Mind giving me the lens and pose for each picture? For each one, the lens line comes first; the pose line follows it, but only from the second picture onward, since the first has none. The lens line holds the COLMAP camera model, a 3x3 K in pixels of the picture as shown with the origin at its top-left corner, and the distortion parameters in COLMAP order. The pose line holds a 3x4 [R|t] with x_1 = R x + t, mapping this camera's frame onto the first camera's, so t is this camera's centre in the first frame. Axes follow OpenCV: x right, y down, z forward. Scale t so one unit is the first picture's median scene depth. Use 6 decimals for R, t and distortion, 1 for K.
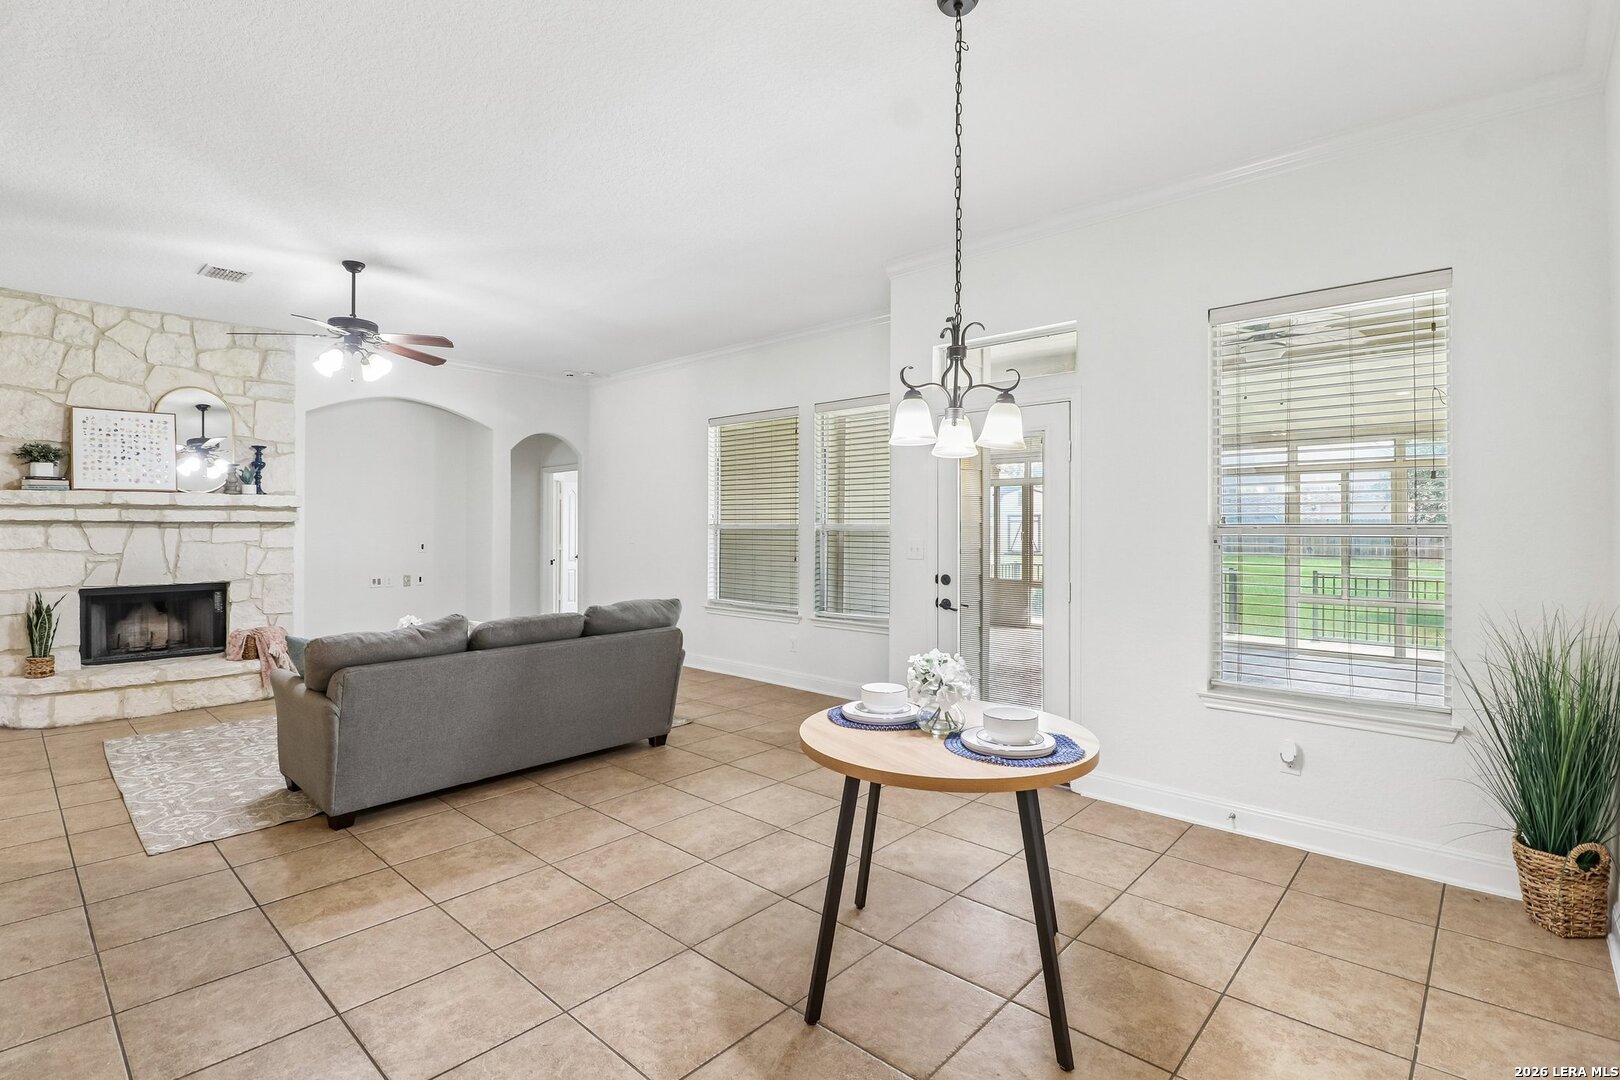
lens RADIAL K [[768.0, 0, 793.4], [0, 768.0, 512.5], [0, 0, 1]] dist [0.001271, -0.013216]
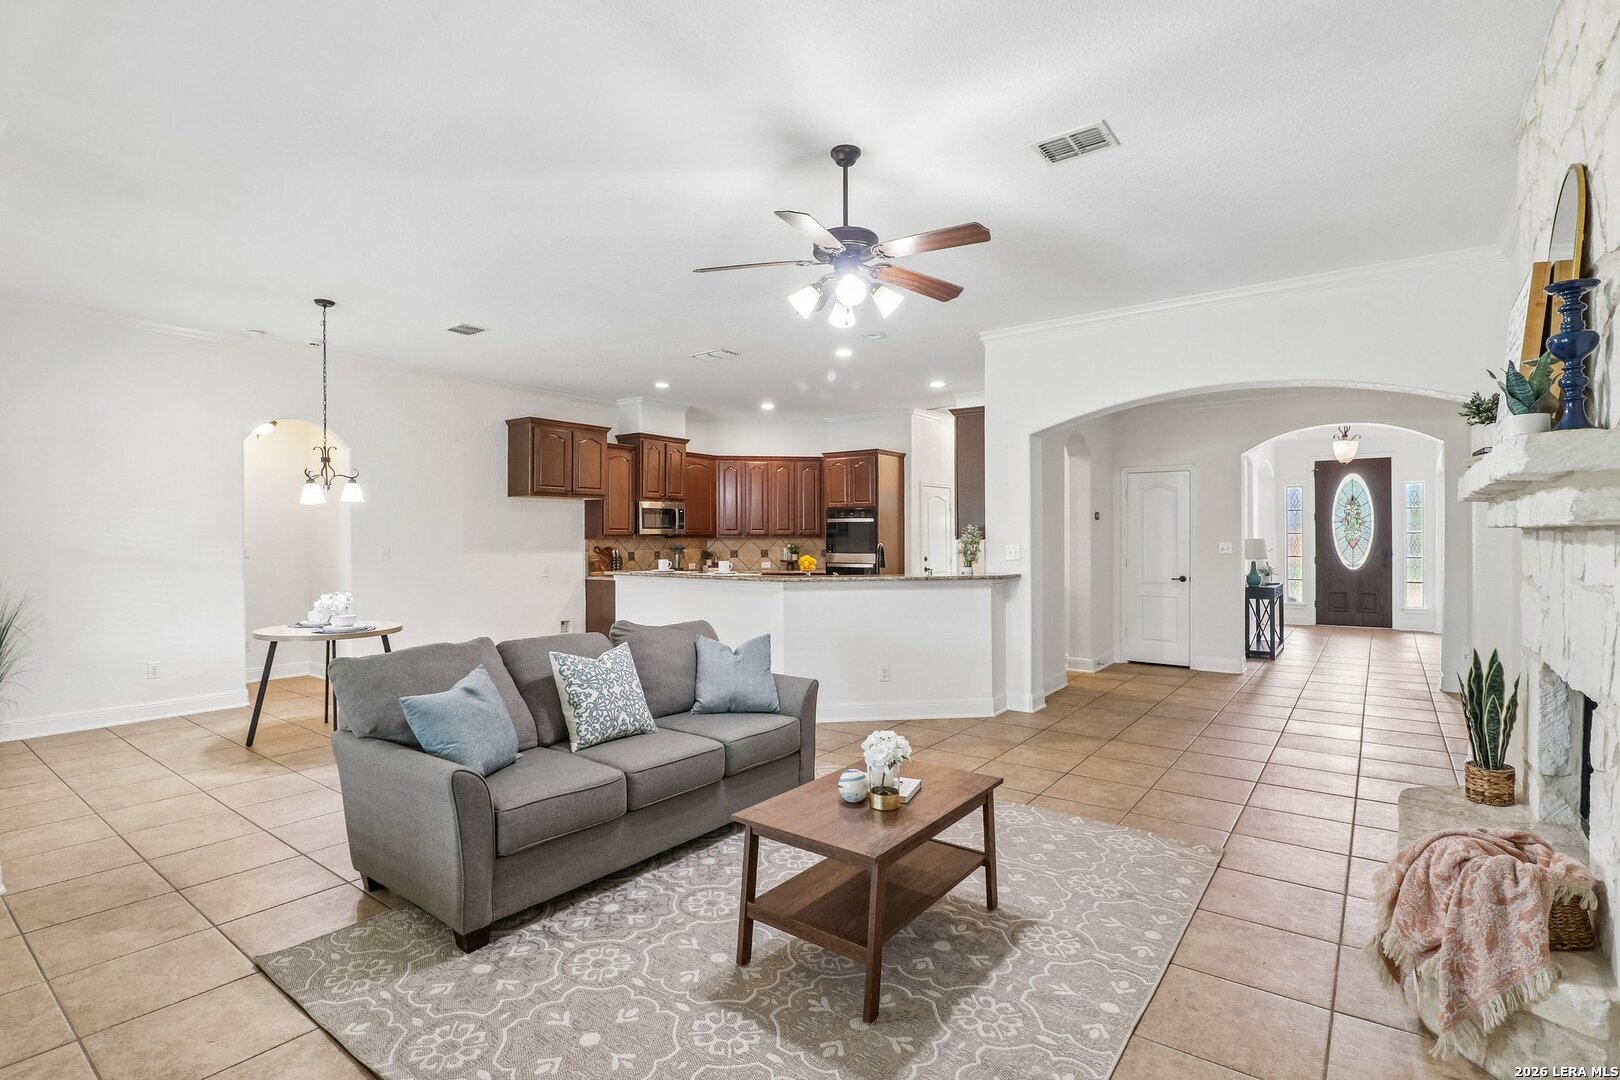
lens RADIAL K [[765.2, 0, 798.8], [0, 765.2, 534.1], [0, 0, 1]] dist [0.001427, -0.017653]
pose [[-0.994521, 0.002234, -0.104516, -0.402363], [0.003912, 0.999867, -0.015852, 0.022120], [0.104466, -0.016174, -0.994397, 1.460658]]
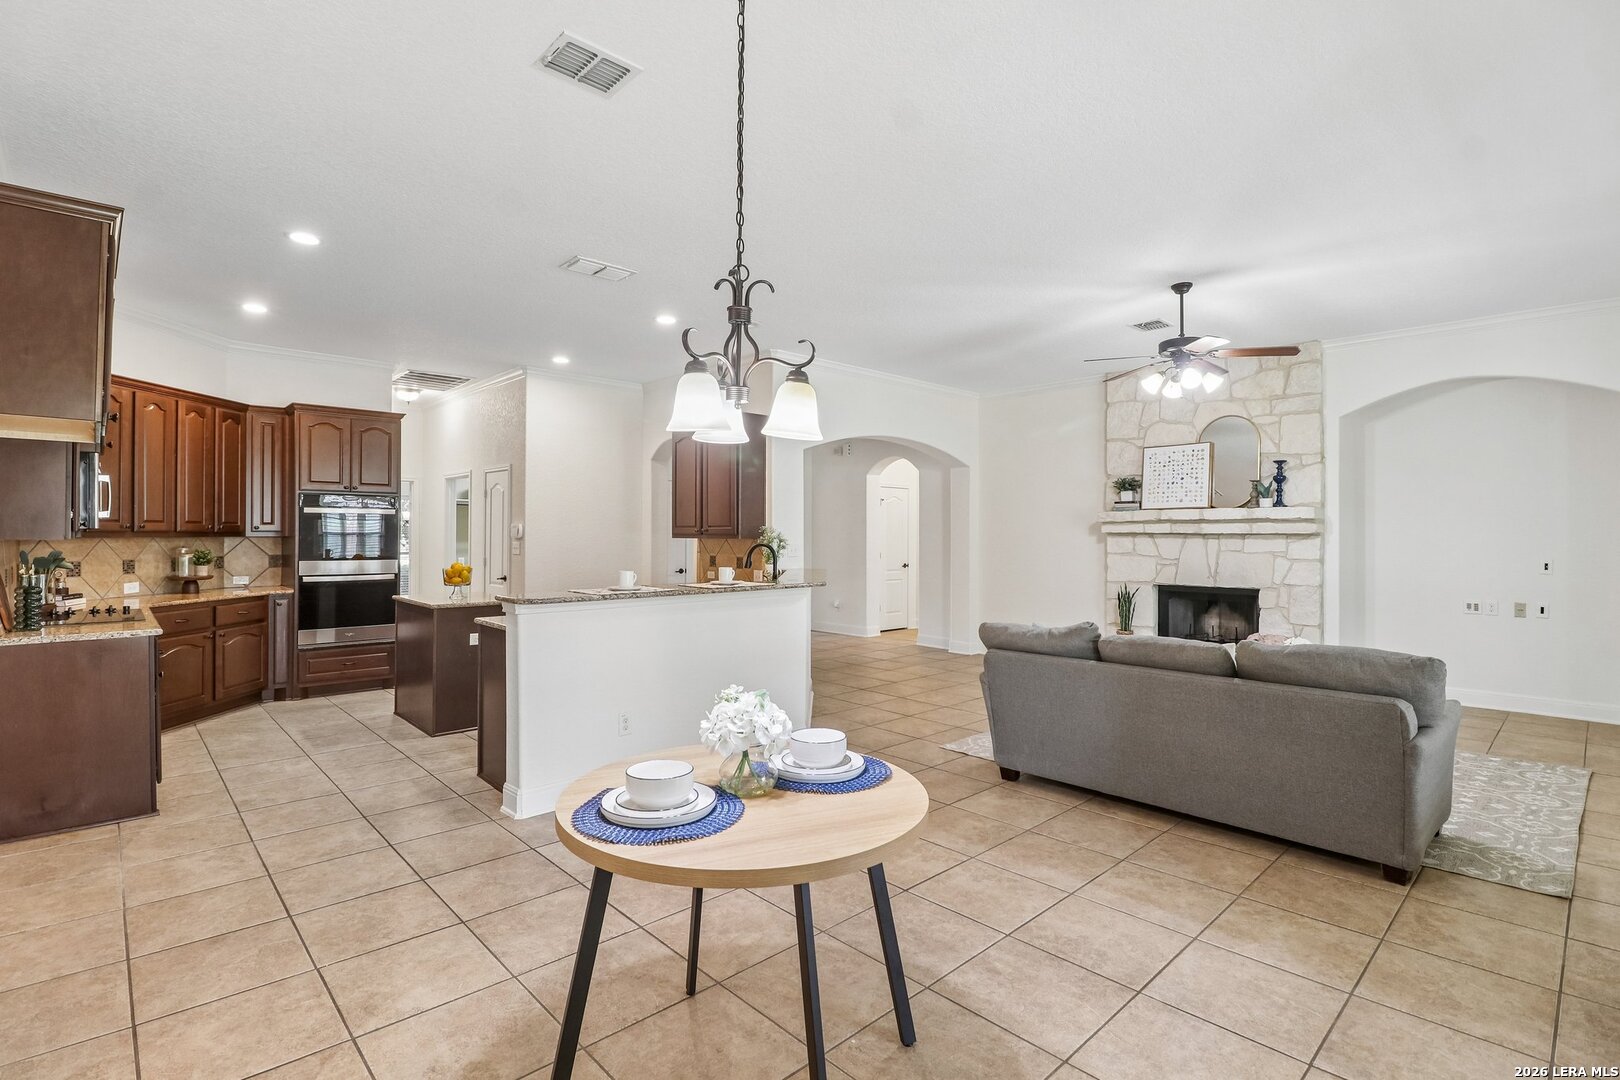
lens RADIAL K [[760.3, 0, 799.5], [0, 760.3, 520.7], [0, 0, 1]] dist [0.000737, -0.011884]
pose [[-0.073693, -0.019134, -0.997097, 0.429387], [0.011255, 0.999736, -0.020016, 0.009267], [0.997217, -0.012698, -0.073458, 0.487354]]
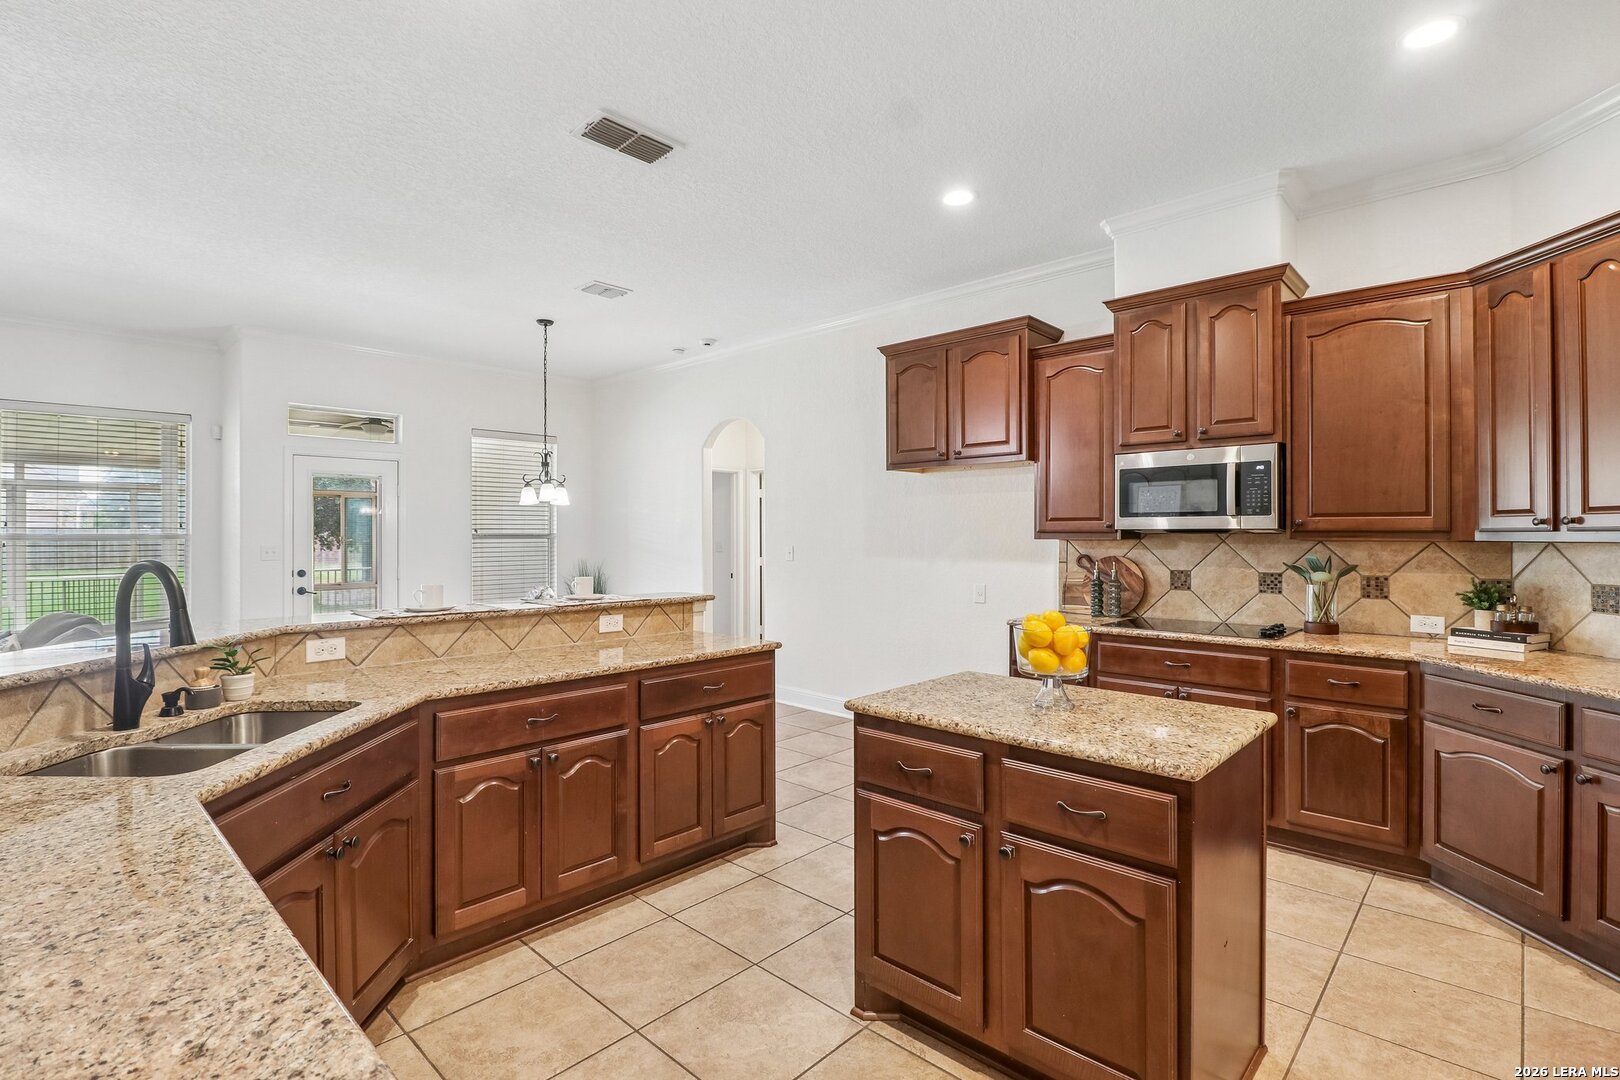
lens RADIAL K [[765.2, 0, 798.8], [0, 765.2, 534.1], [0, 0, 1]] dist [0.001427, -0.017653]
pose [[0.010490, -0.001359, 0.999944, -0.977604], [-0.012651, 0.999919, 0.001492, 0.001989], [-0.999865, -0.012666, 0.010472, 0.064940]]
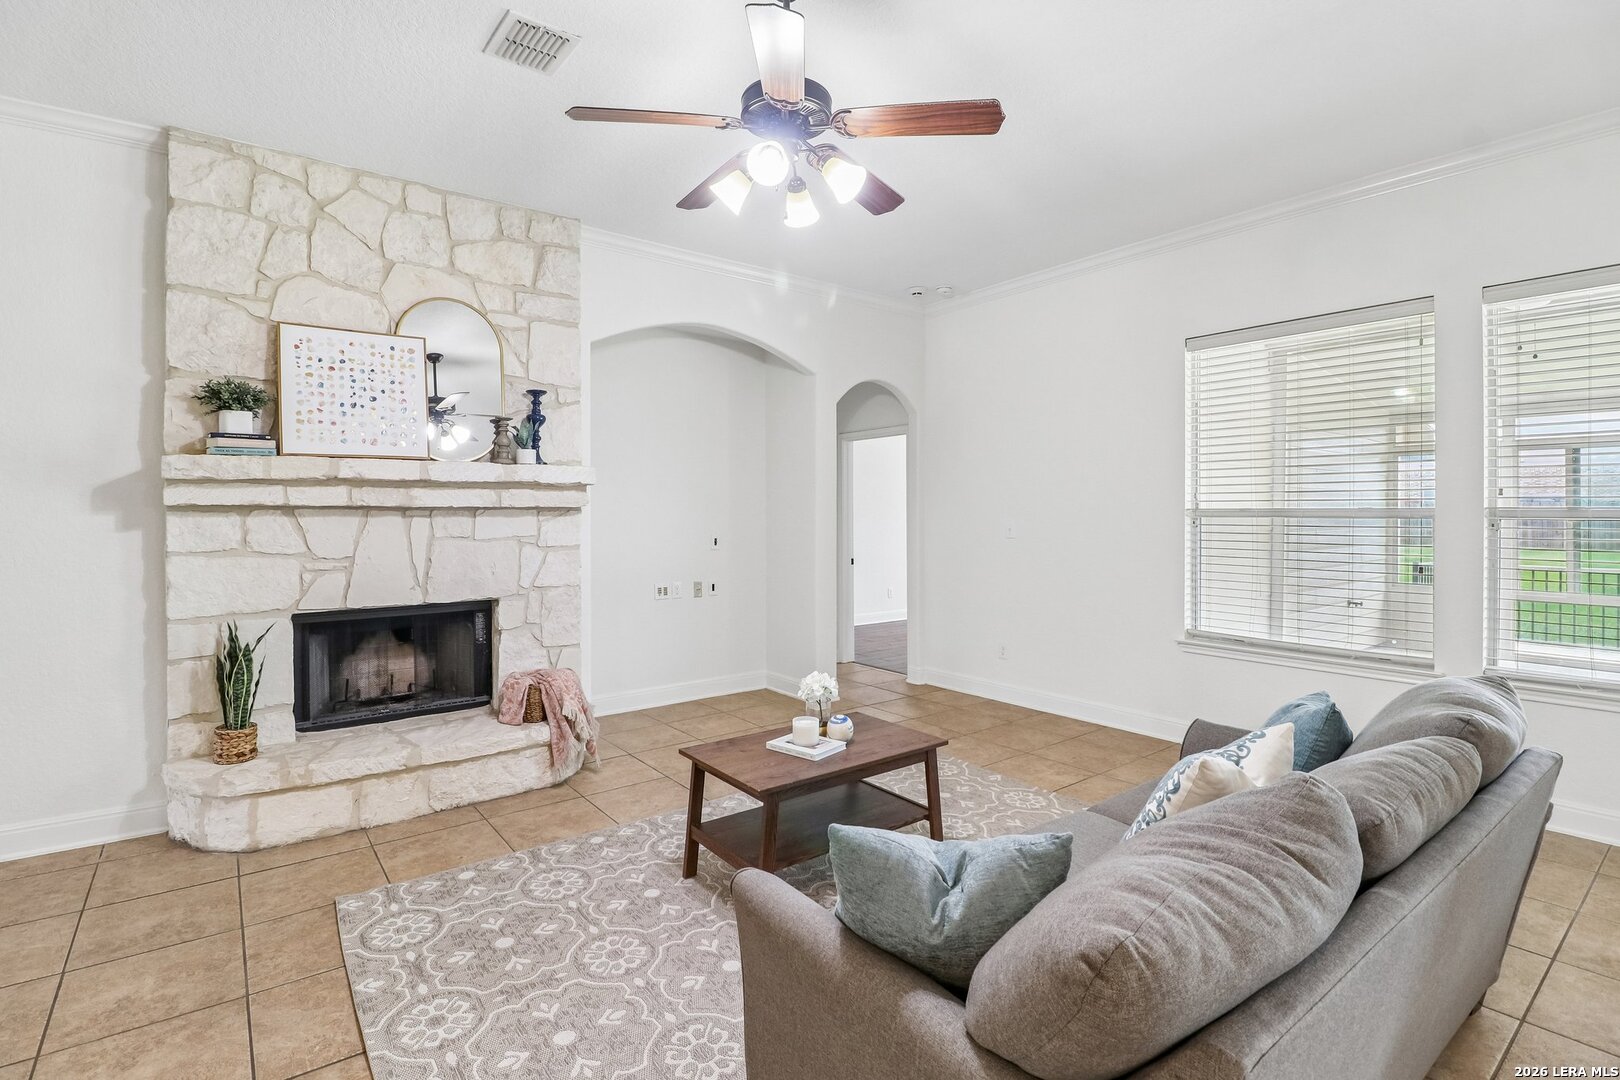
lens RADIAL K [[771.8, 0, 800.9], [0, 771.8, 506.3], [0, 0, 1]] dist [0.001678, -0.014984]
pose [[0.985909, -0.003175, -0.167251, -0.420435], [0.004765, 0.999947, 0.009106, 0.007712], [0.167213, -0.009775, 0.985872, 0.446651]]
